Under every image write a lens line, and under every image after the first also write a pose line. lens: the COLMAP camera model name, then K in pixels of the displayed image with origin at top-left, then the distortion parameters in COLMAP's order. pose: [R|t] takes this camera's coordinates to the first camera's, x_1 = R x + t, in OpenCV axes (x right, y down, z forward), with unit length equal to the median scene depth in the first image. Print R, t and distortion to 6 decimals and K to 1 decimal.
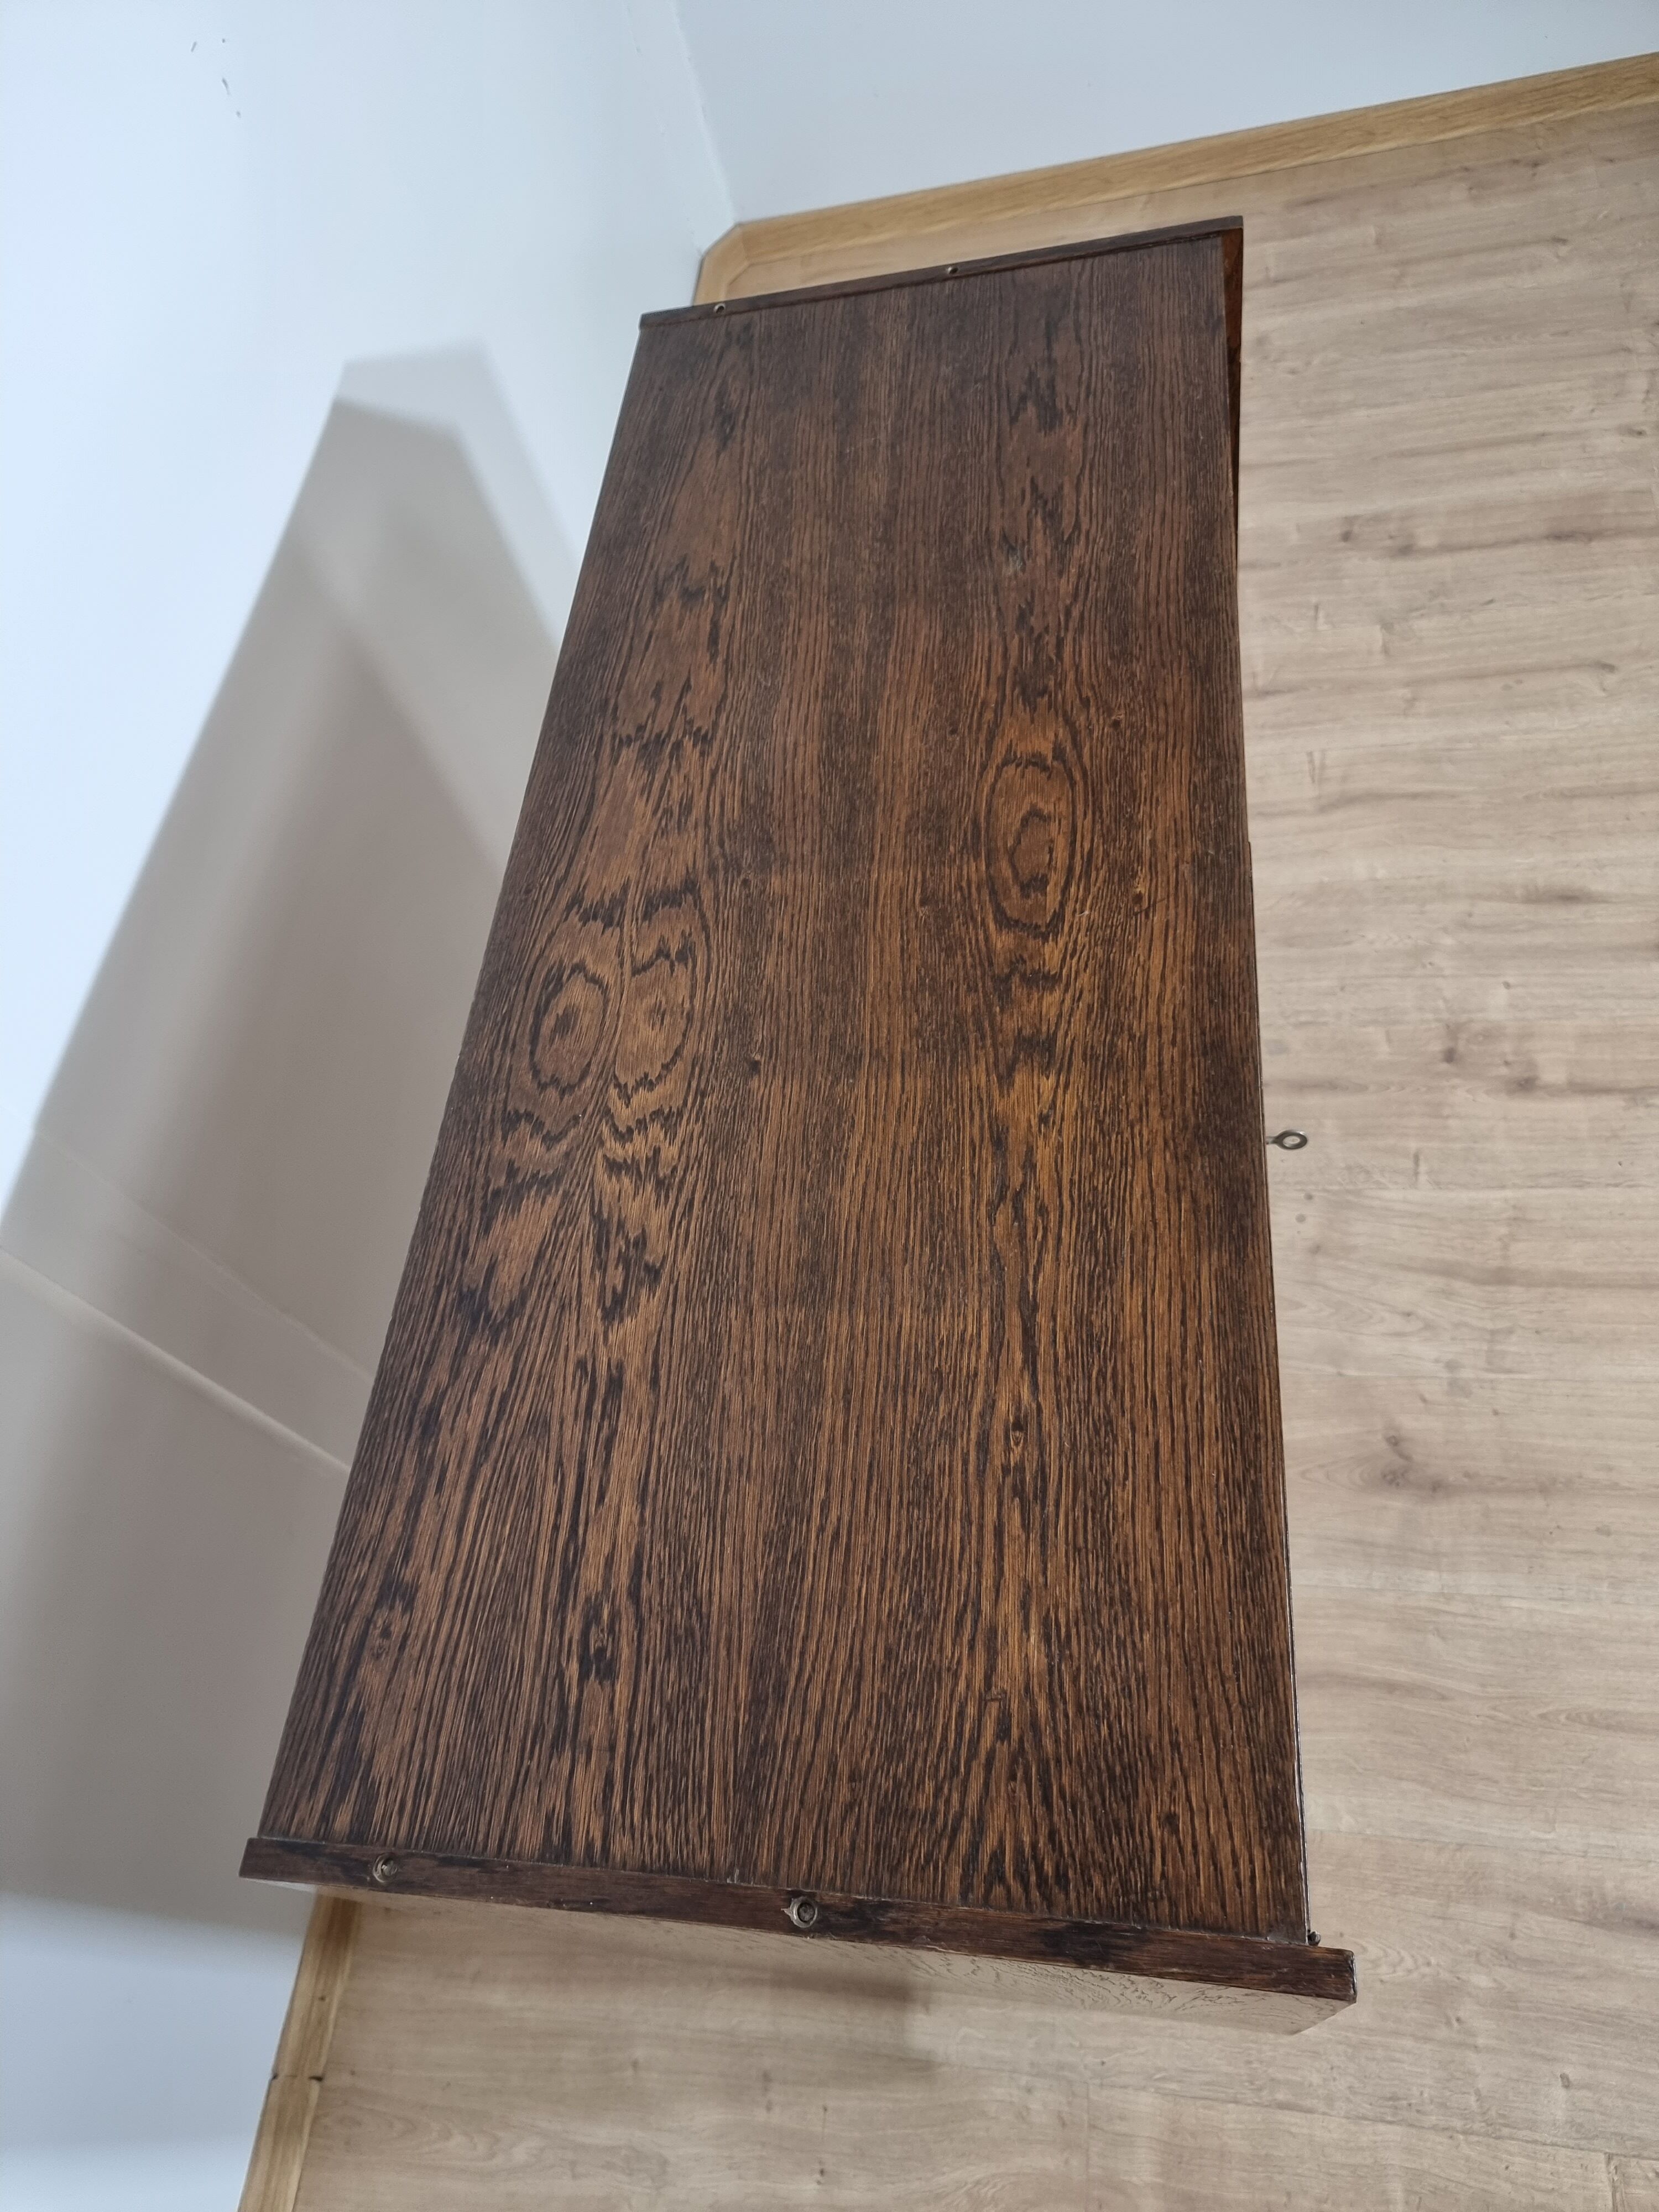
lens RADIAL K [[1550.3, 0, 829.7], [0, 1550.3, 1112.2], [0, 0, 1]] dist [0.045100, -0.038175]
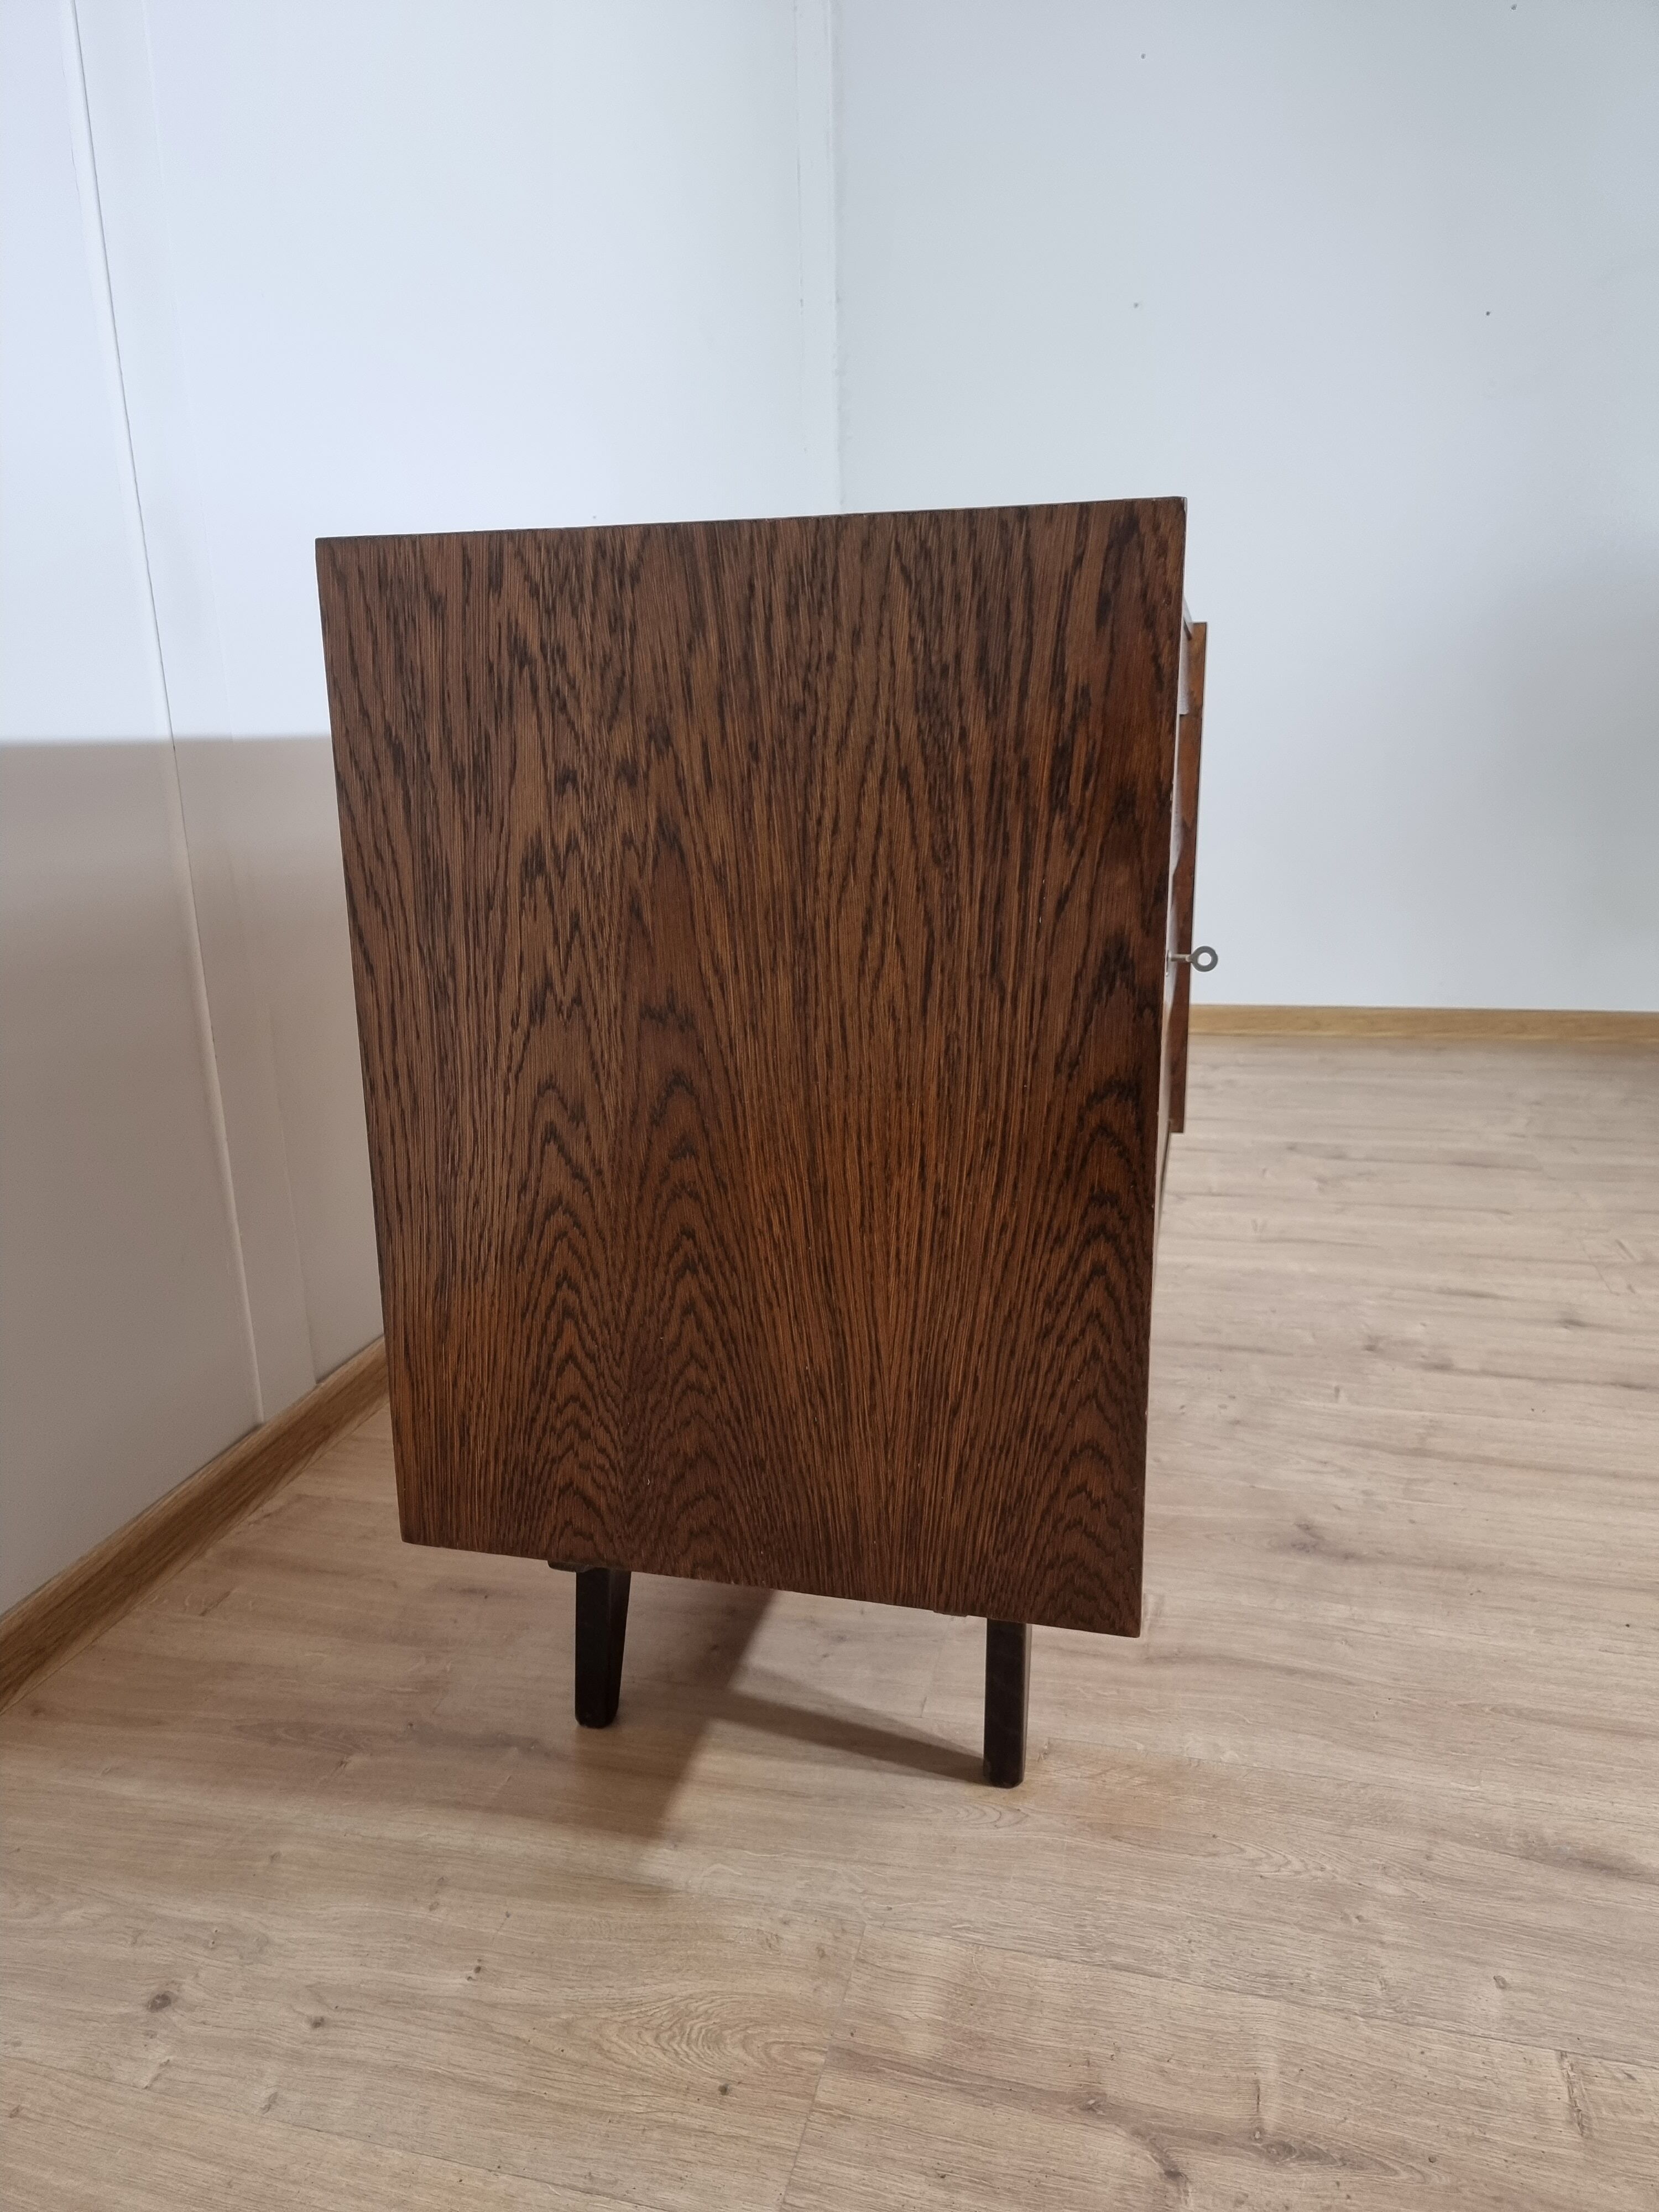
lens RADIAL K [[1550.3, 0, 821.8], [0, 1550.3, 1097.8], [0, 0, 1]] dist [0.045100, -0.038175]
pose [[0.969106, 0.229967, -0.089152, 0.119113], [-0.228153, 0.698530, -0.678235, 0.842681], [-0.093696, 0.677622, 0.729417, 0.190937]]
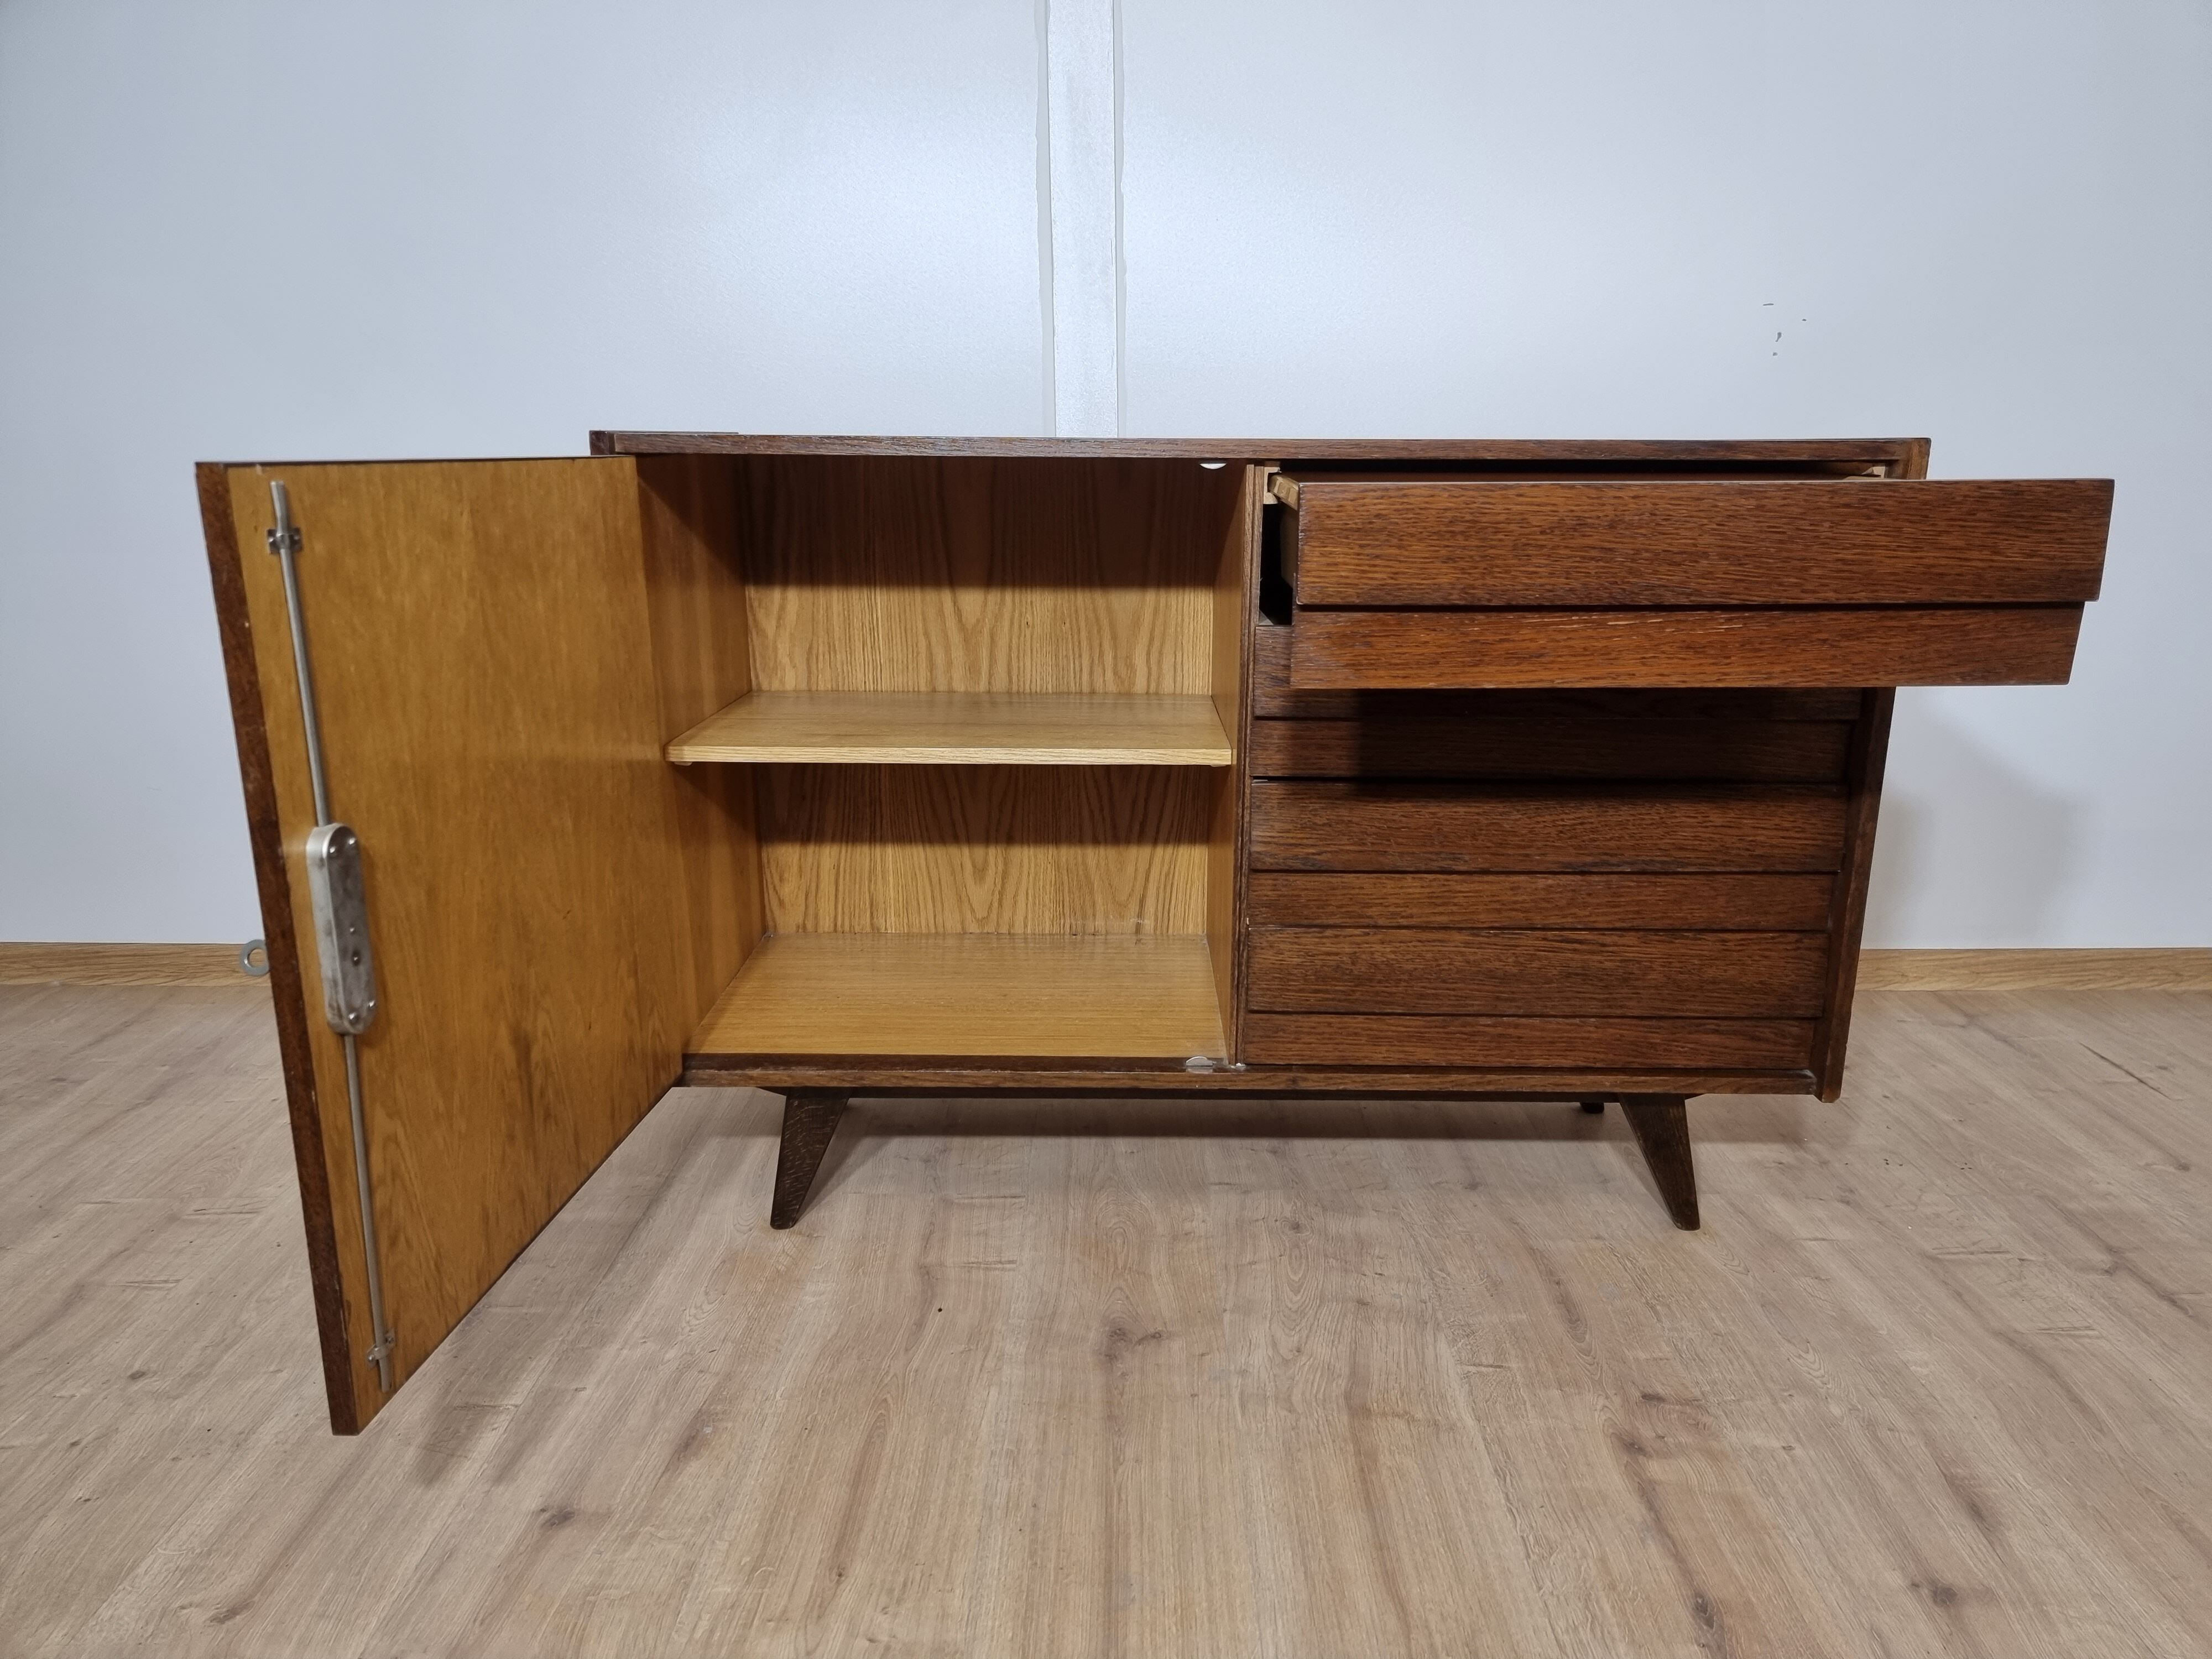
lens RADIAL K [[1550.3, 0, 1122.7], [0, 1550.3, 829.9], [0, 0, 1]] dist [0.045100, -0.038175]
pose [[0.106210, 0.447499, -0.887955, 1.248840], [-0.862399, 0.485975, 0.141762, -0.074679], [0.494962, 0.750715, 0.437538, 0.367275]]
